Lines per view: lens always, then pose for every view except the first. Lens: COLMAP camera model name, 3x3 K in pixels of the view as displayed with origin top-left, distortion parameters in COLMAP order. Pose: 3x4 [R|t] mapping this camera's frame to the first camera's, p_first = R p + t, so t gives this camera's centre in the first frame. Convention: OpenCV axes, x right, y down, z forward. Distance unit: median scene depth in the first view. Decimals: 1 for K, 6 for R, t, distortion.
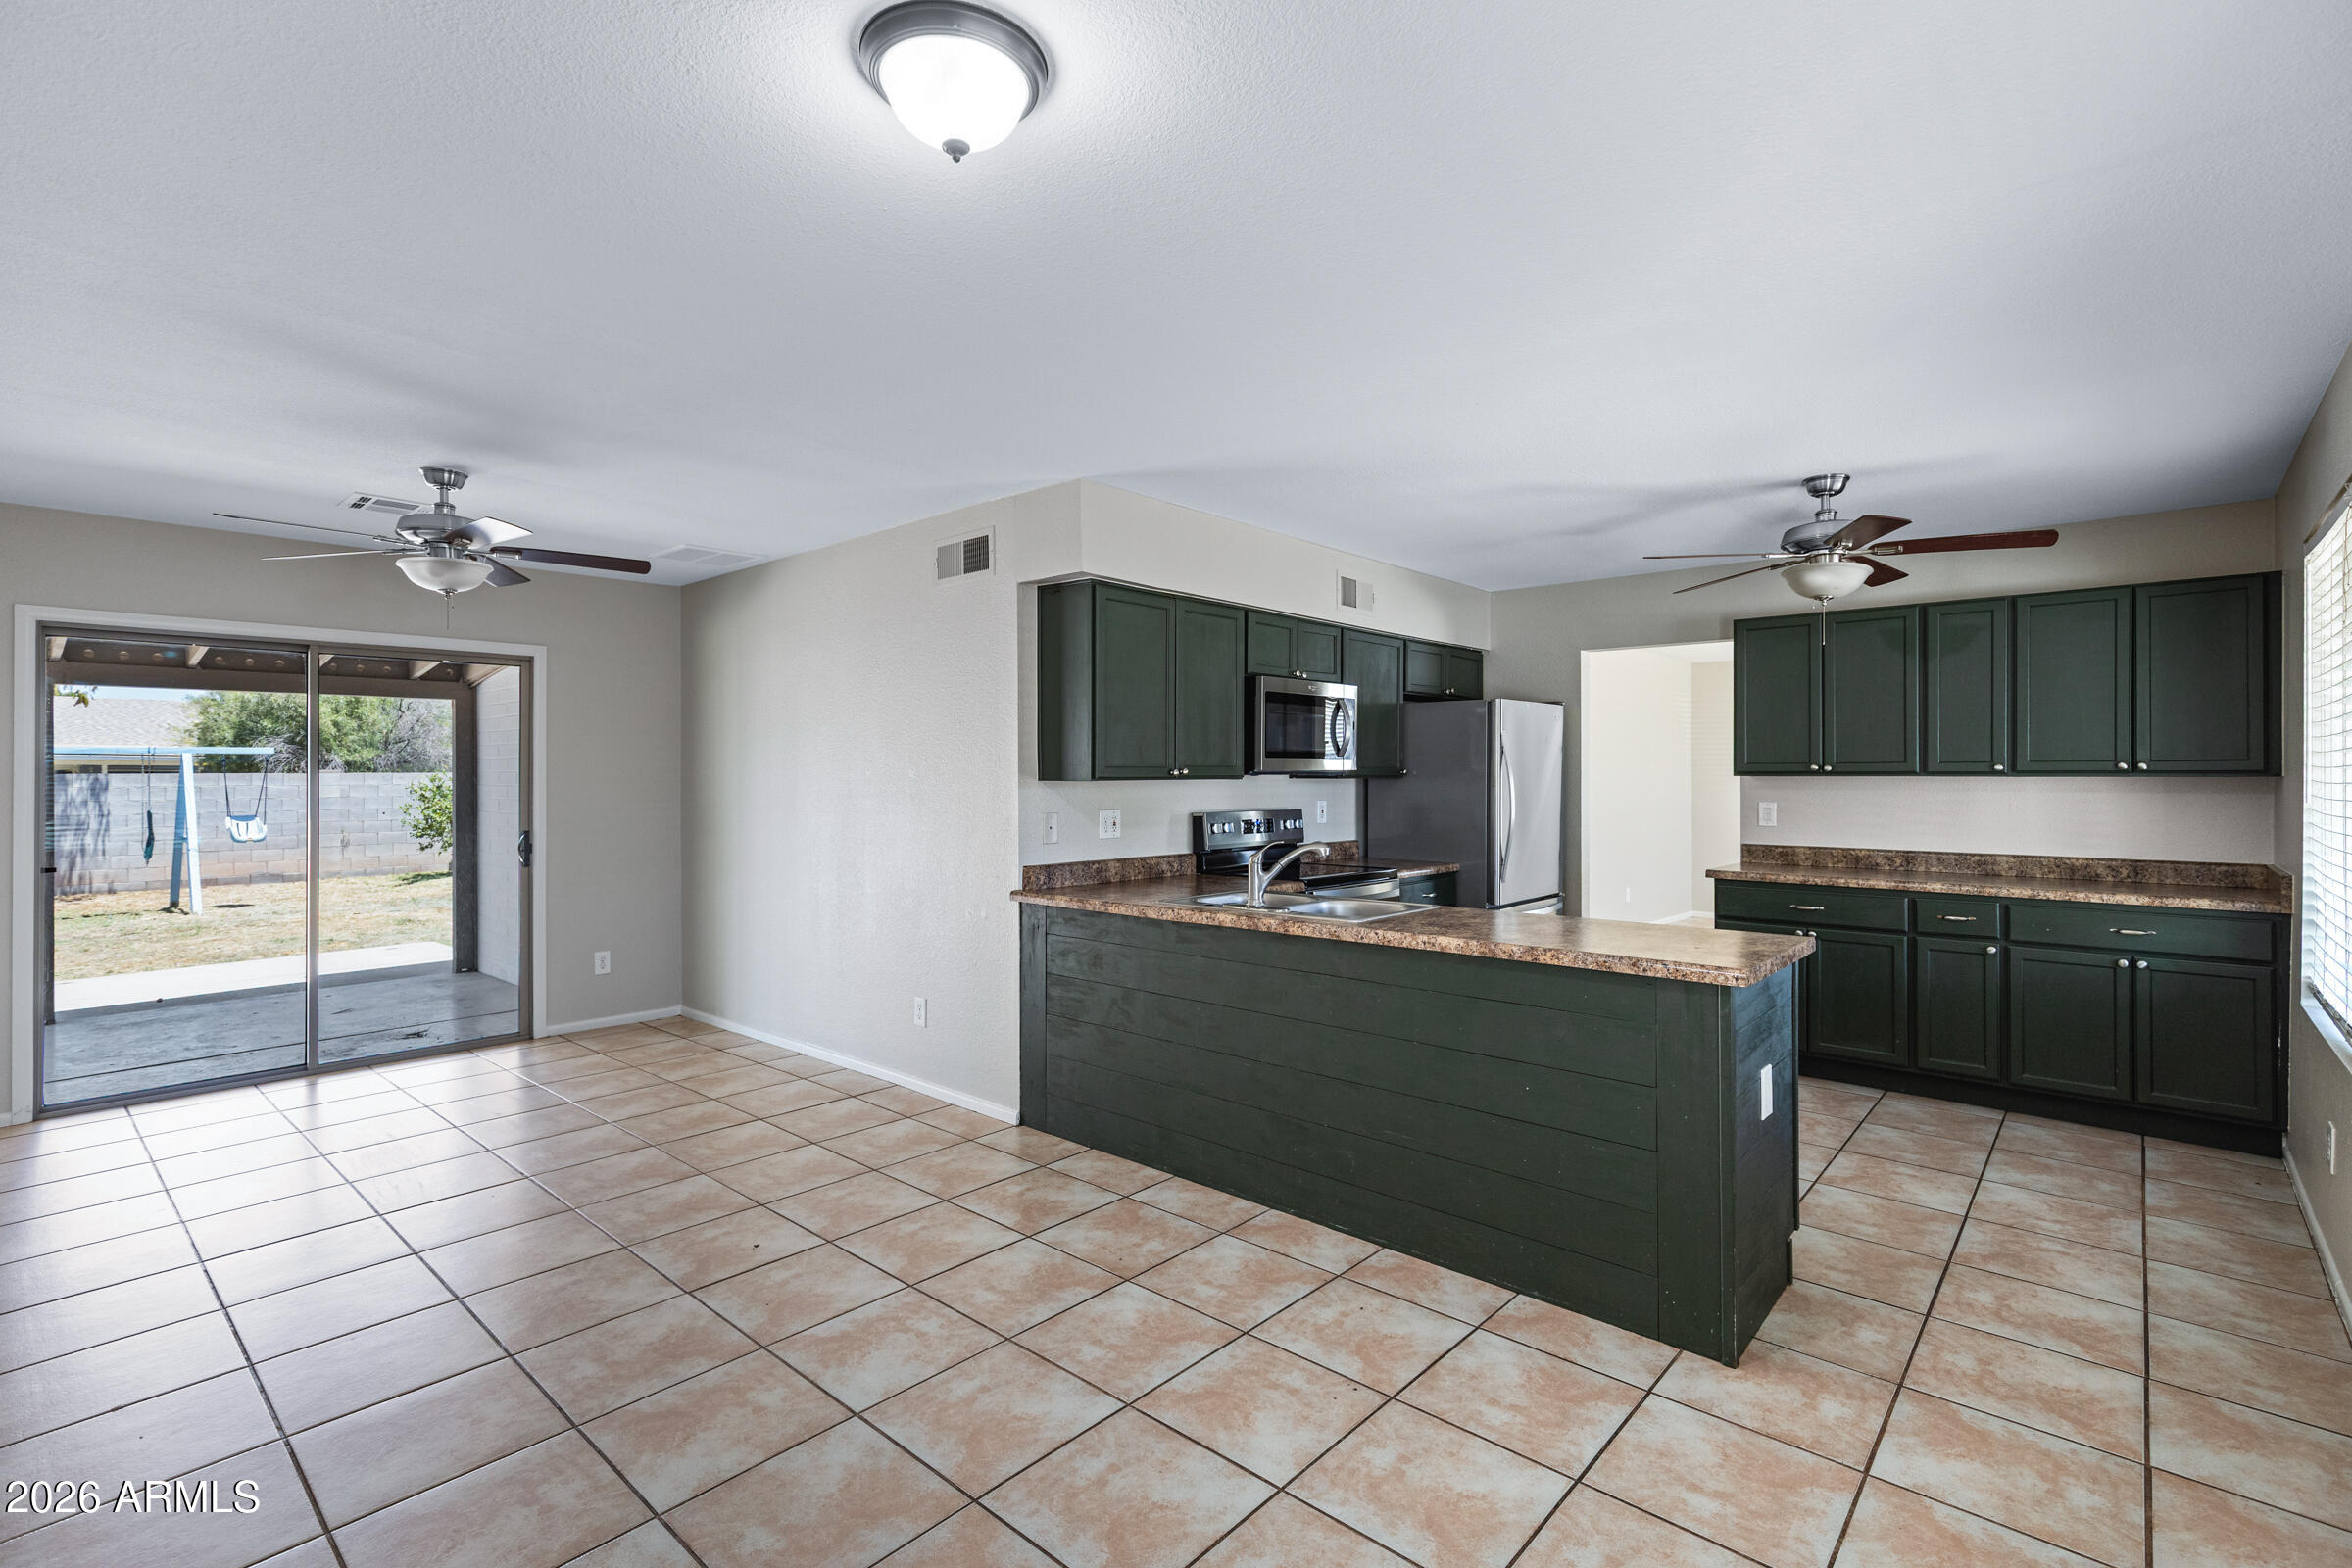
lens RADIAL K [[1062.8, 0, 1186.6], [0, 1062.8, 781.8], [0, 0, 1]] dist [-0.000923, -0.000949]
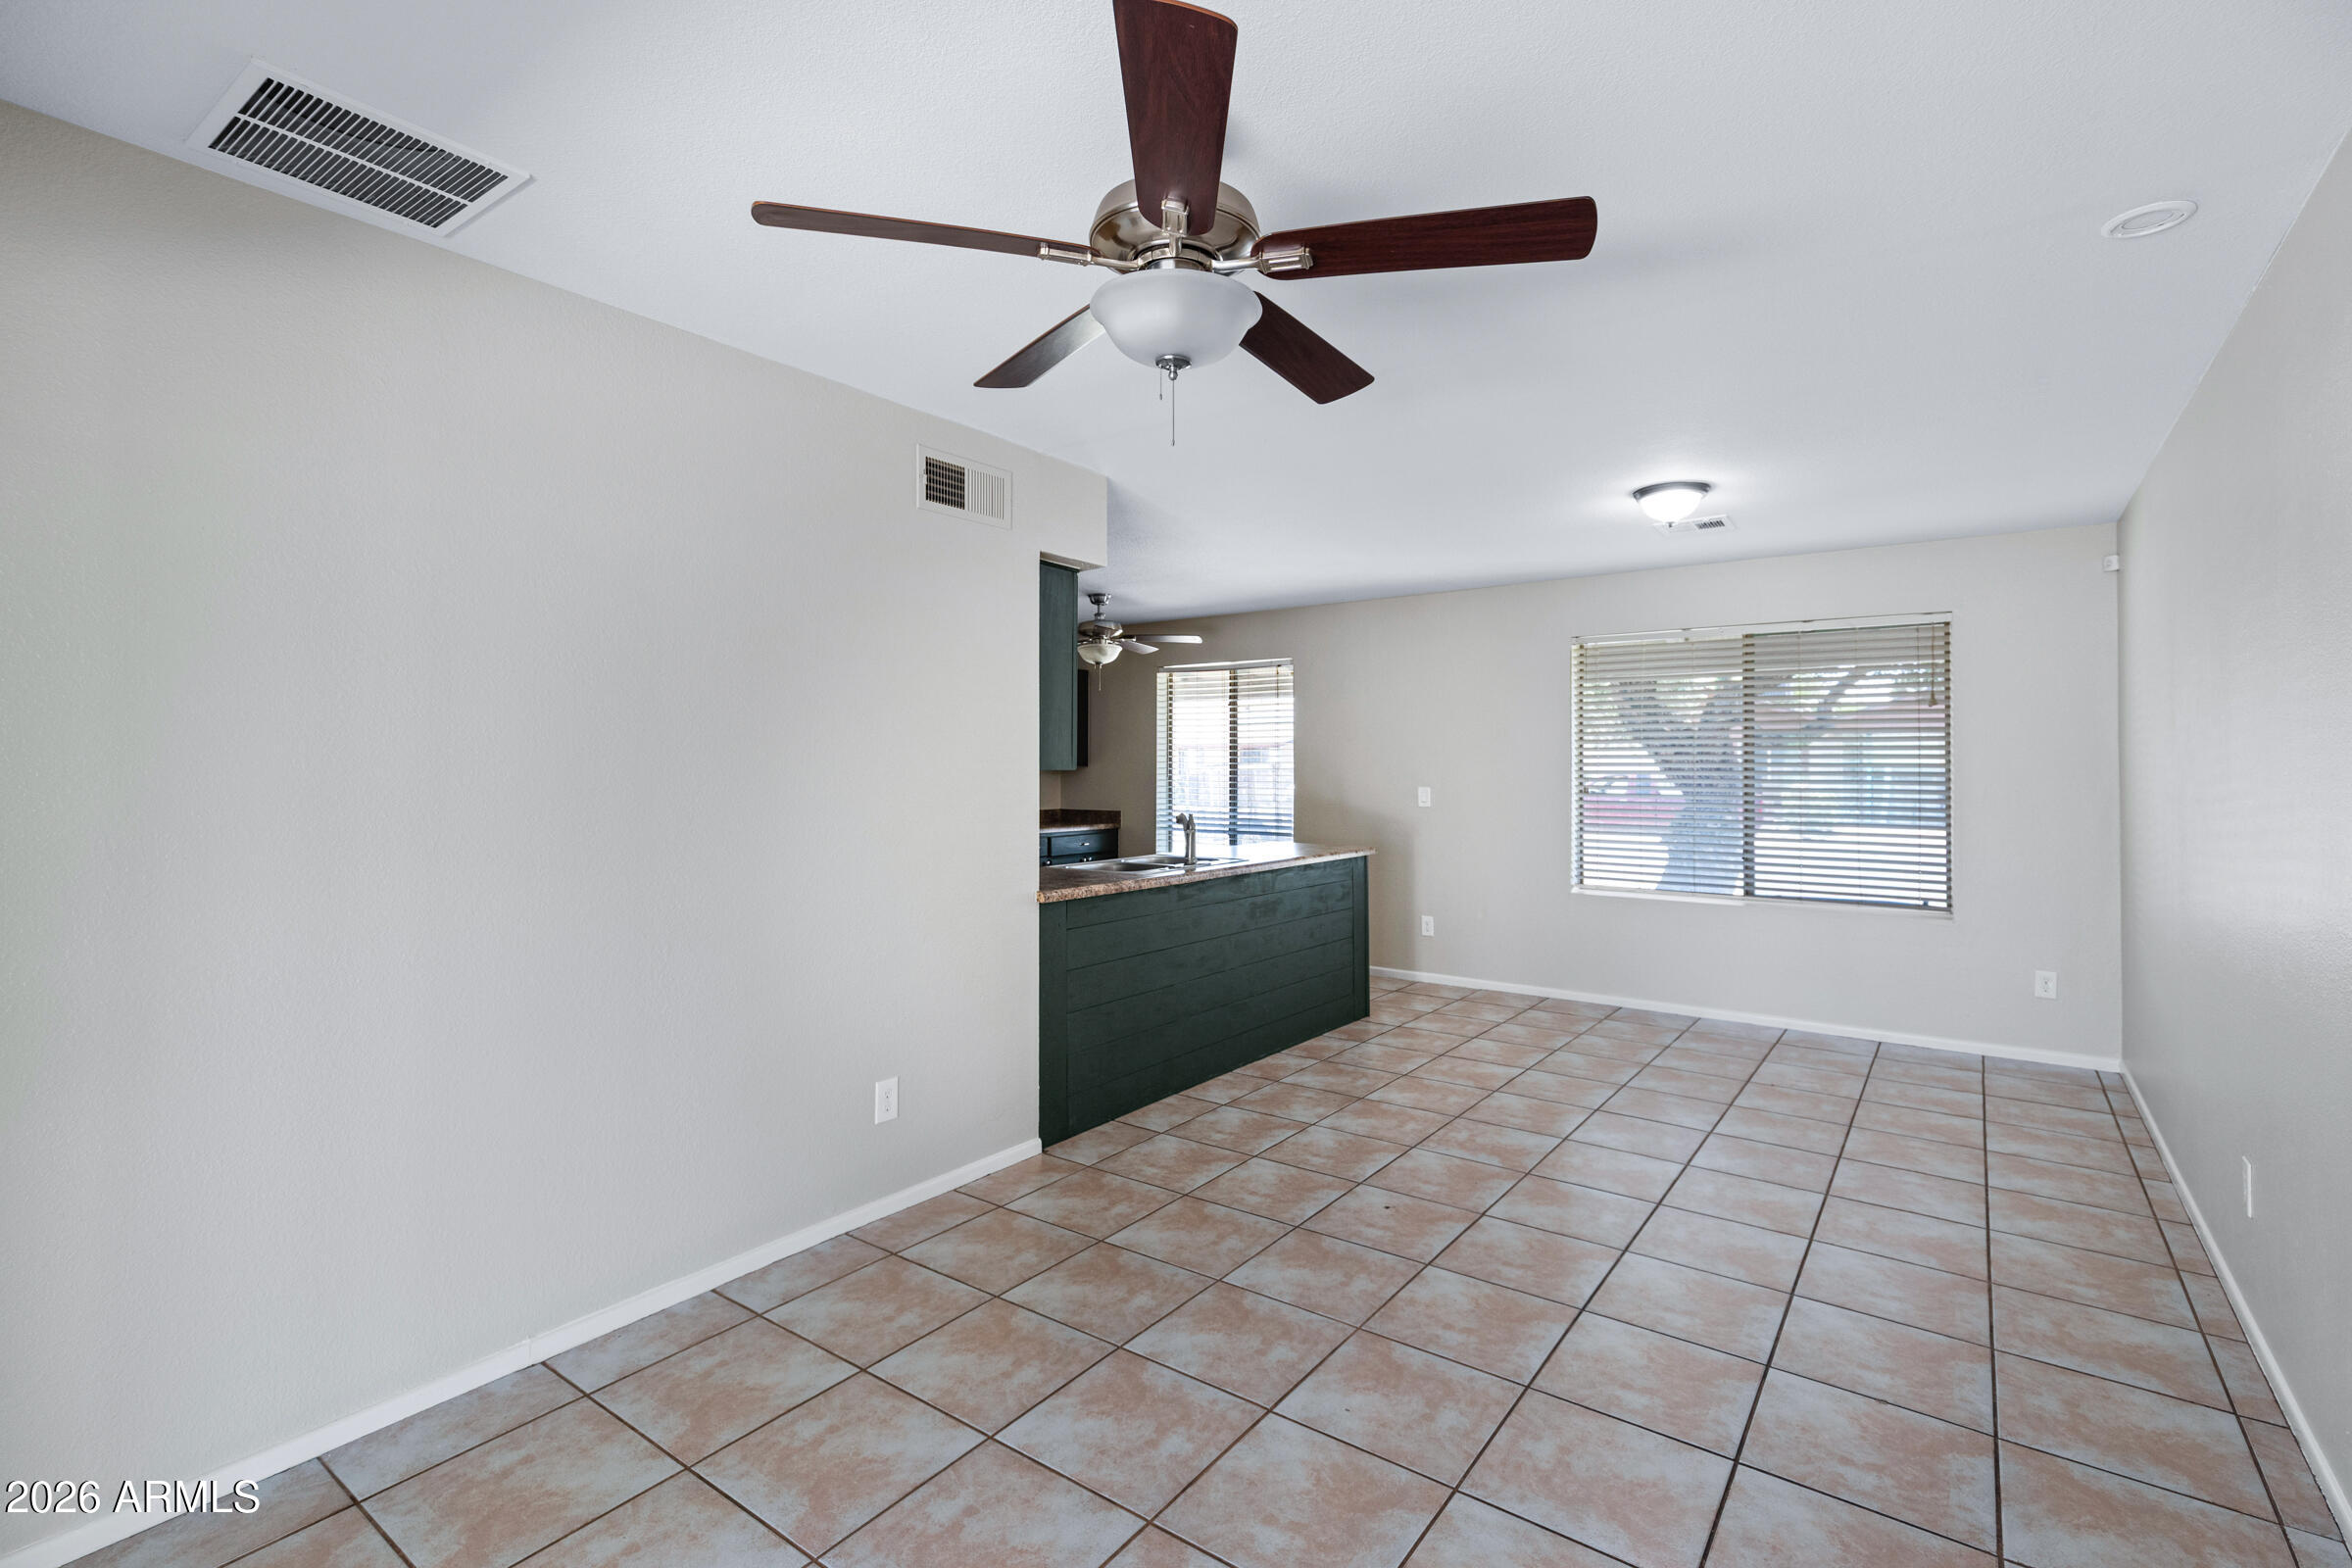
lens RADIAL K [[1062.8, 0, 1180.1], [0, 1062.8, 765.3], [0, 0, 1]] dist [-0.000923, -0.000949]
pose [[-0.085383, 0.004614, 0.996338, -1.235415], [0.006398, 0.999971, -0.004082, 0.000199], [-0.996328, 0.006026, -0.085410, 1.108402]]
